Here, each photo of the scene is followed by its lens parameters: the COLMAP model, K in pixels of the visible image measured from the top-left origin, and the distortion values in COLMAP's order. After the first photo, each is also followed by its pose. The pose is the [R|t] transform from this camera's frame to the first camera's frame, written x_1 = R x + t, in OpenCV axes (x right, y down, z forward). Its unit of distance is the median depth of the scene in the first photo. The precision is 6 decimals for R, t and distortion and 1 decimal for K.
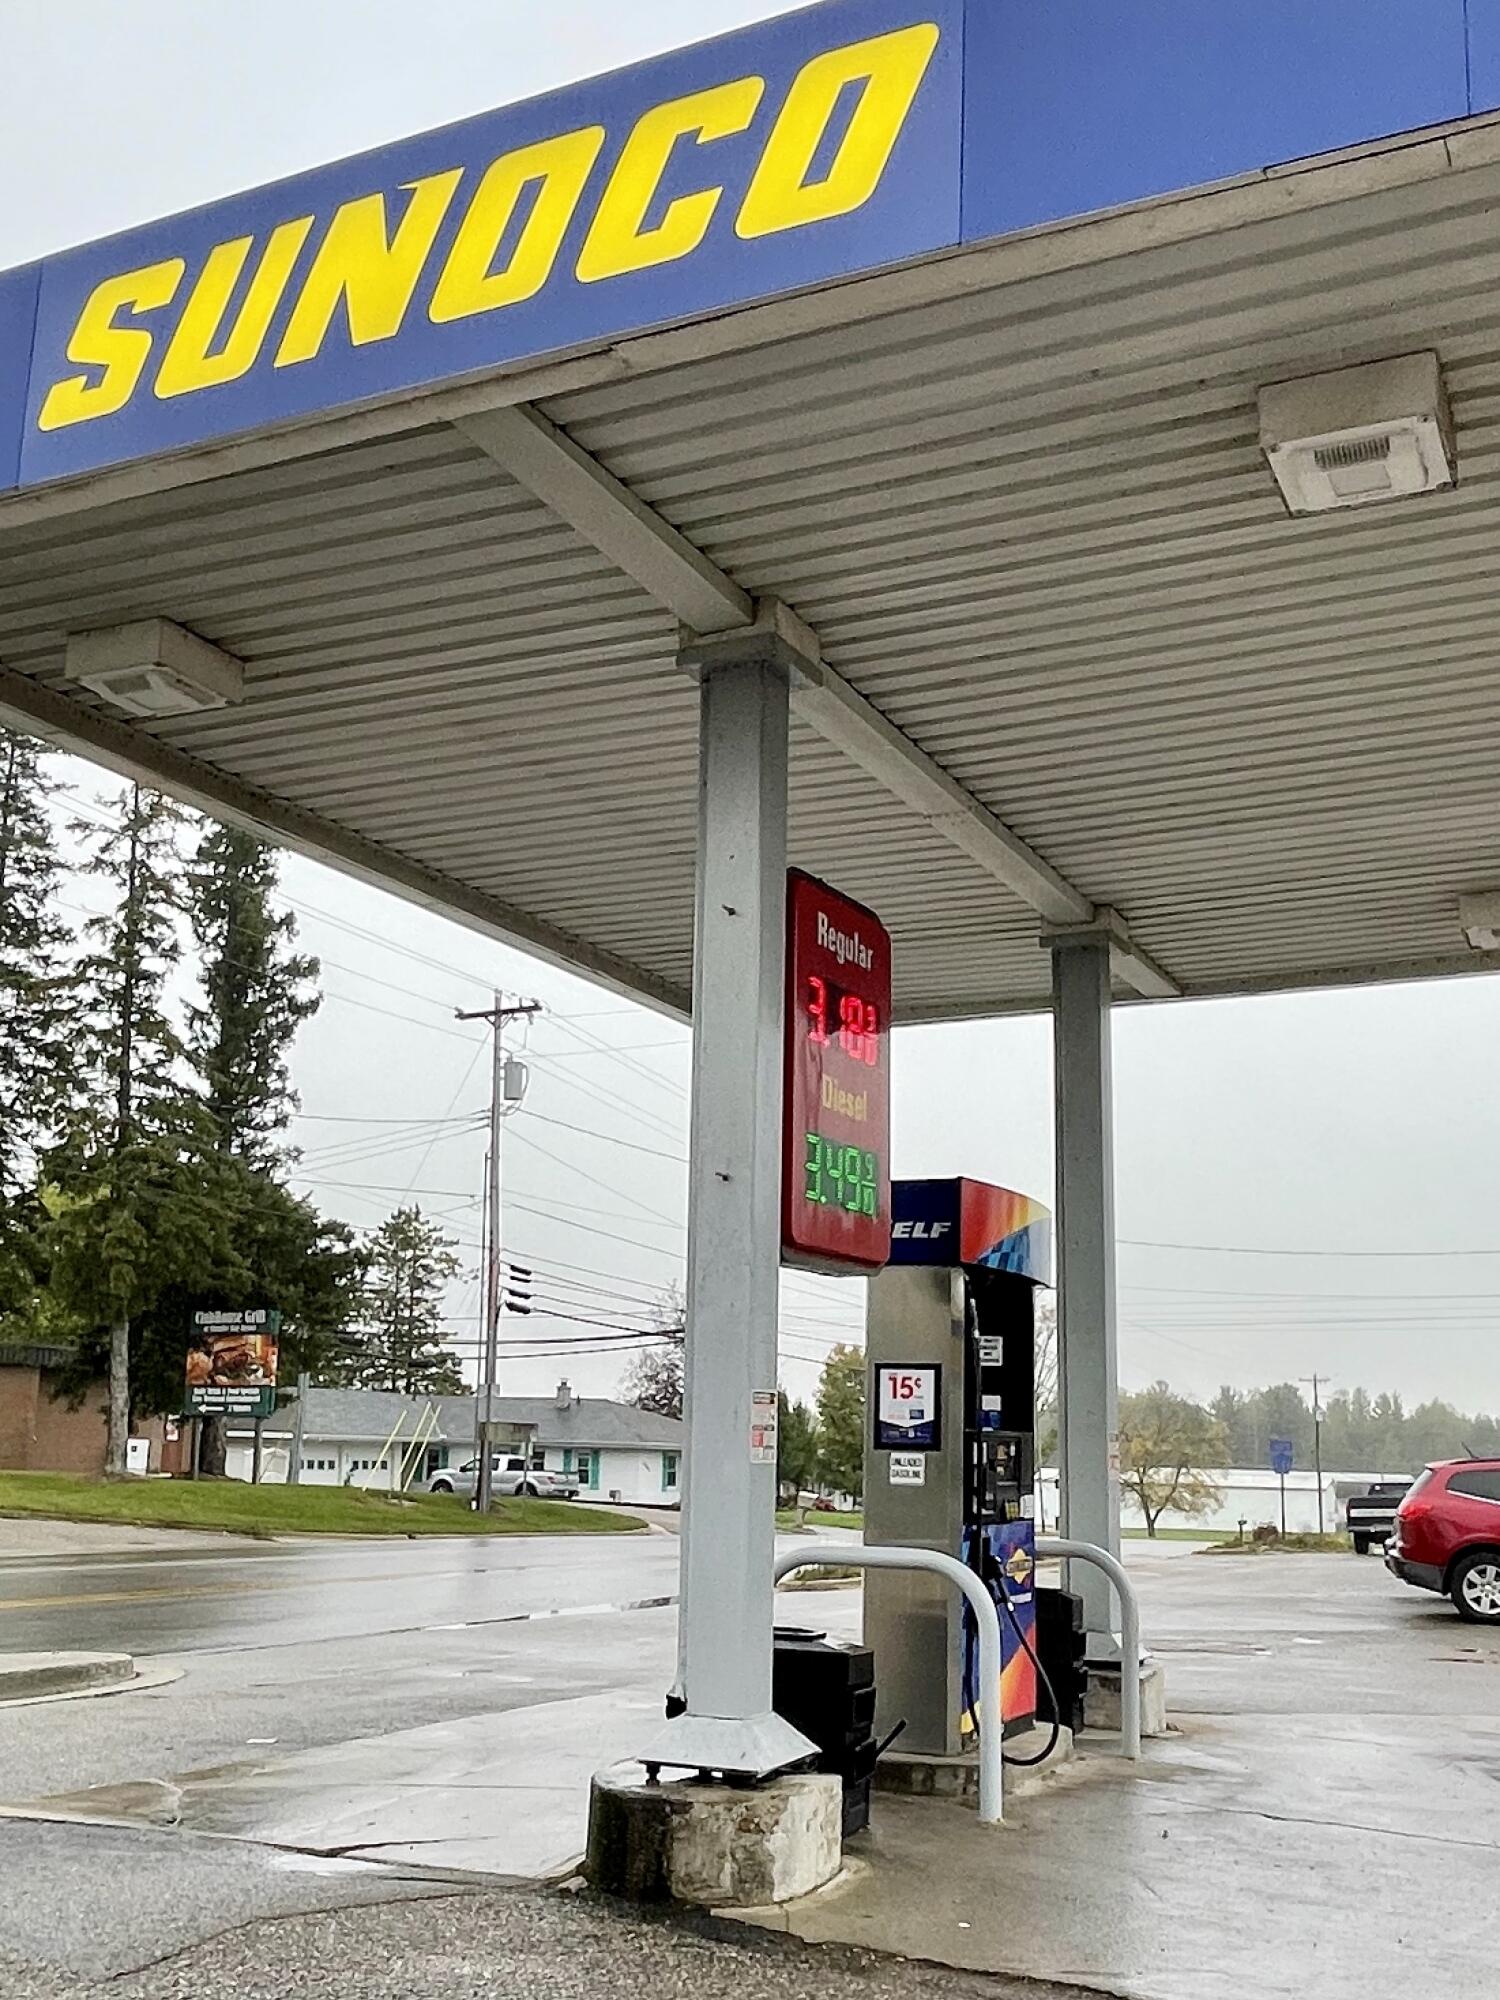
lens RADIAL K [[1988.4, 0, 749.9], [0, 1988.4, 1127.8], [0, 0, 1]] dist [0.012444, 0.024629]
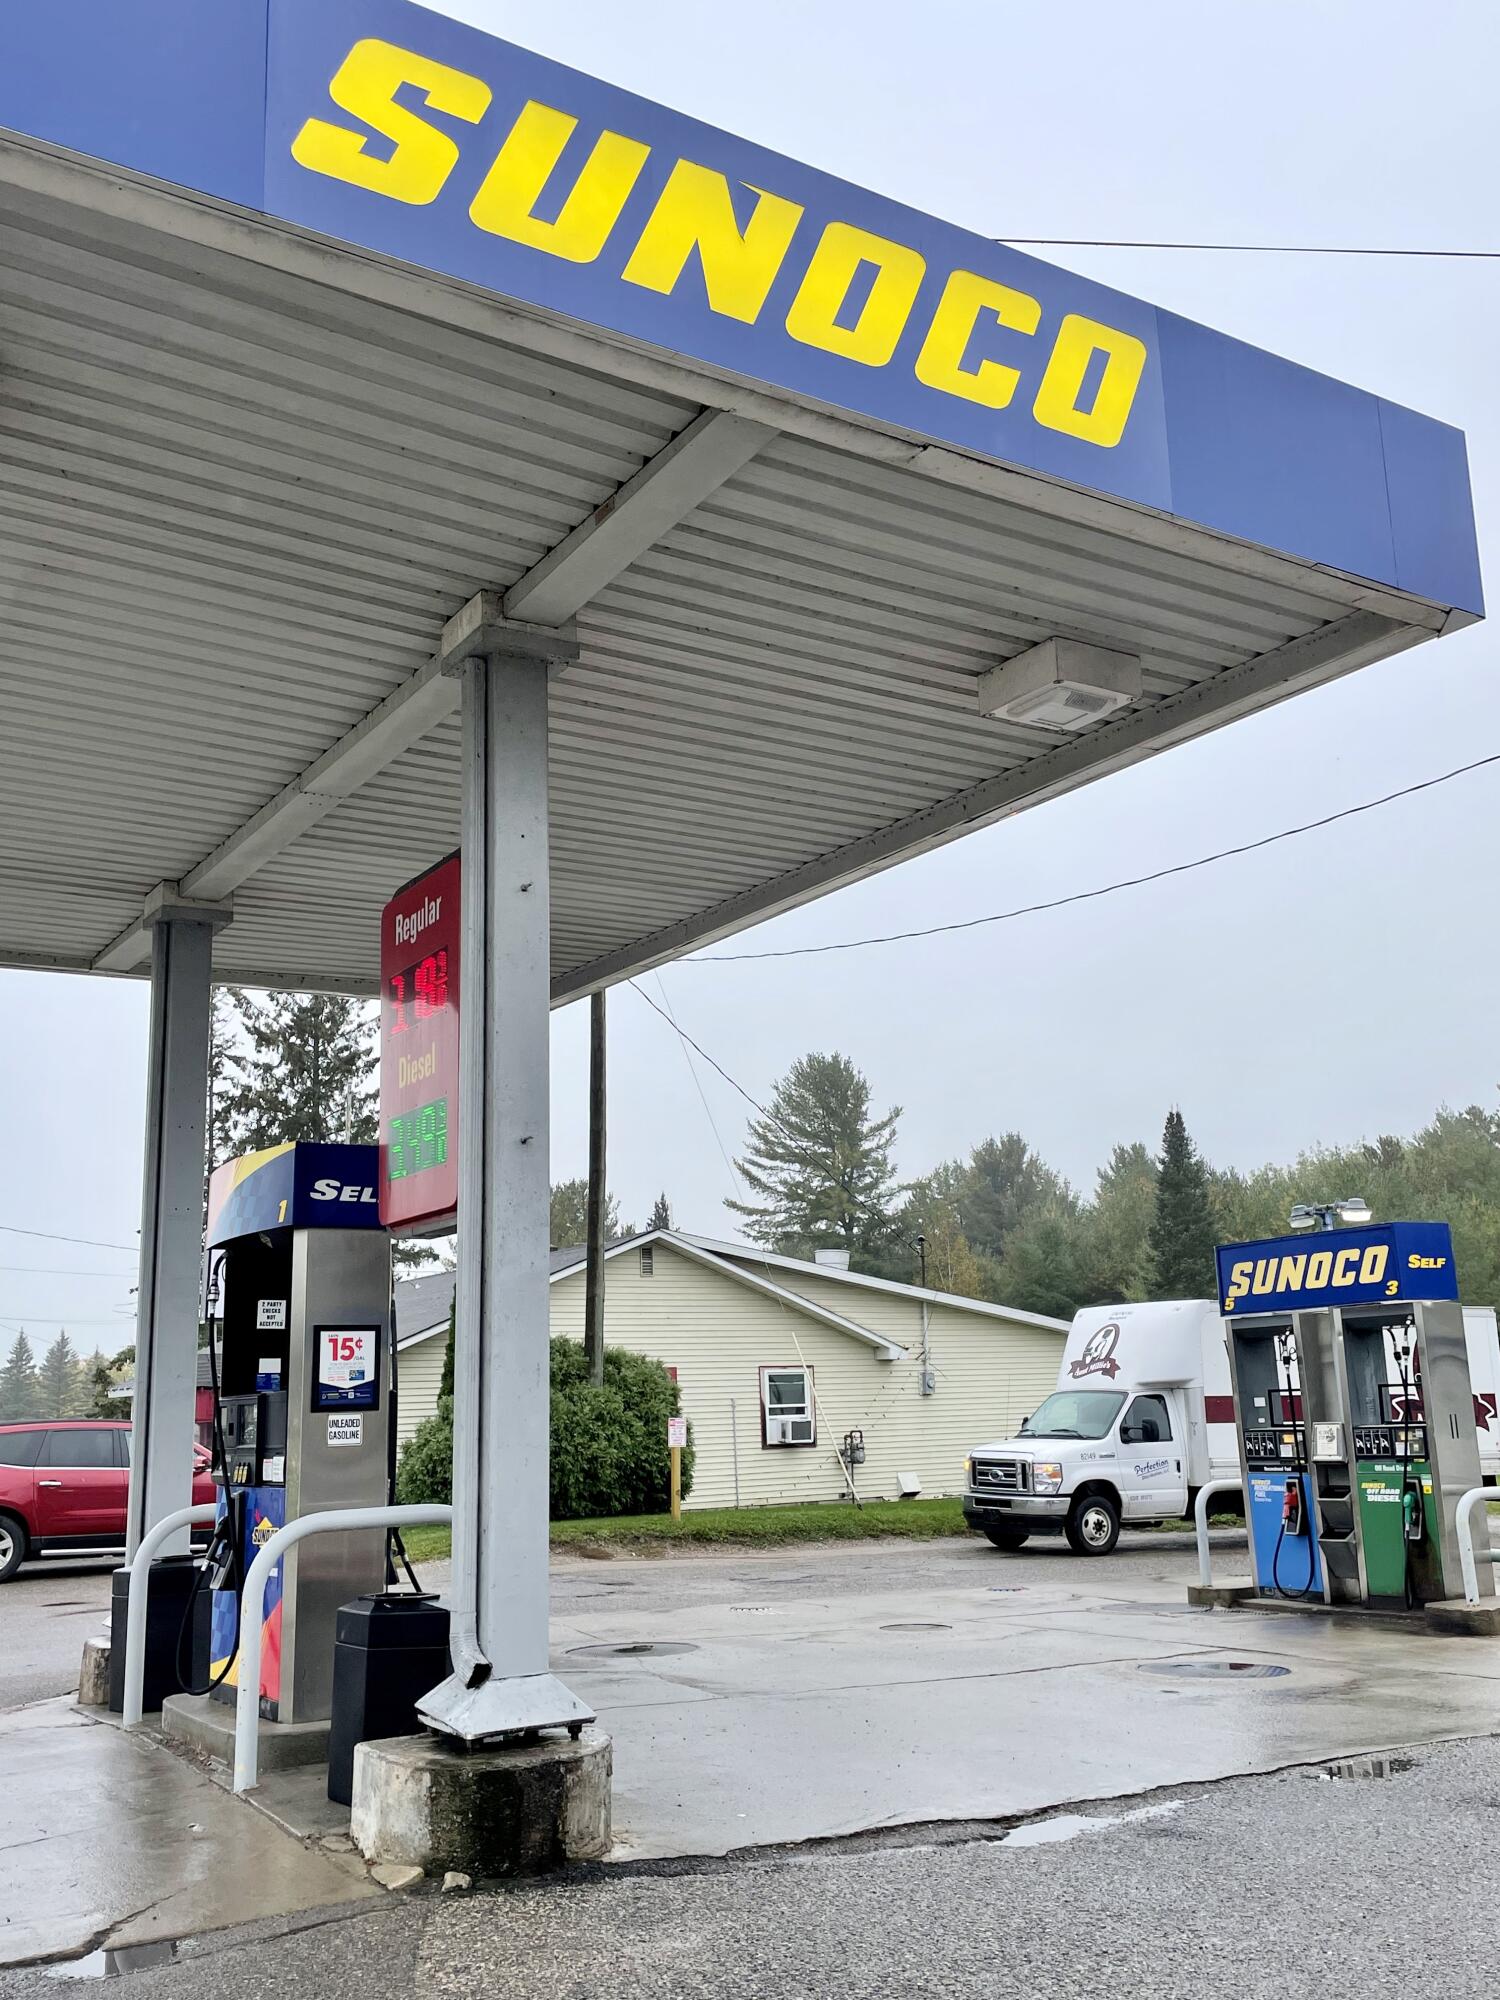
lens RADIAL K [[1813.7, 0, 750.0], [0, 1813.7, 1000.0], [0, 0, 1]] dist [0.067127, -0.013734]
pose [[0.514685, 0.147180, 0.844652, -0.845242], [-0.092062, 0.988947, -0.116226, 0.057235], [-0.852423, -0.017940, 0.522546, 0.447721]]
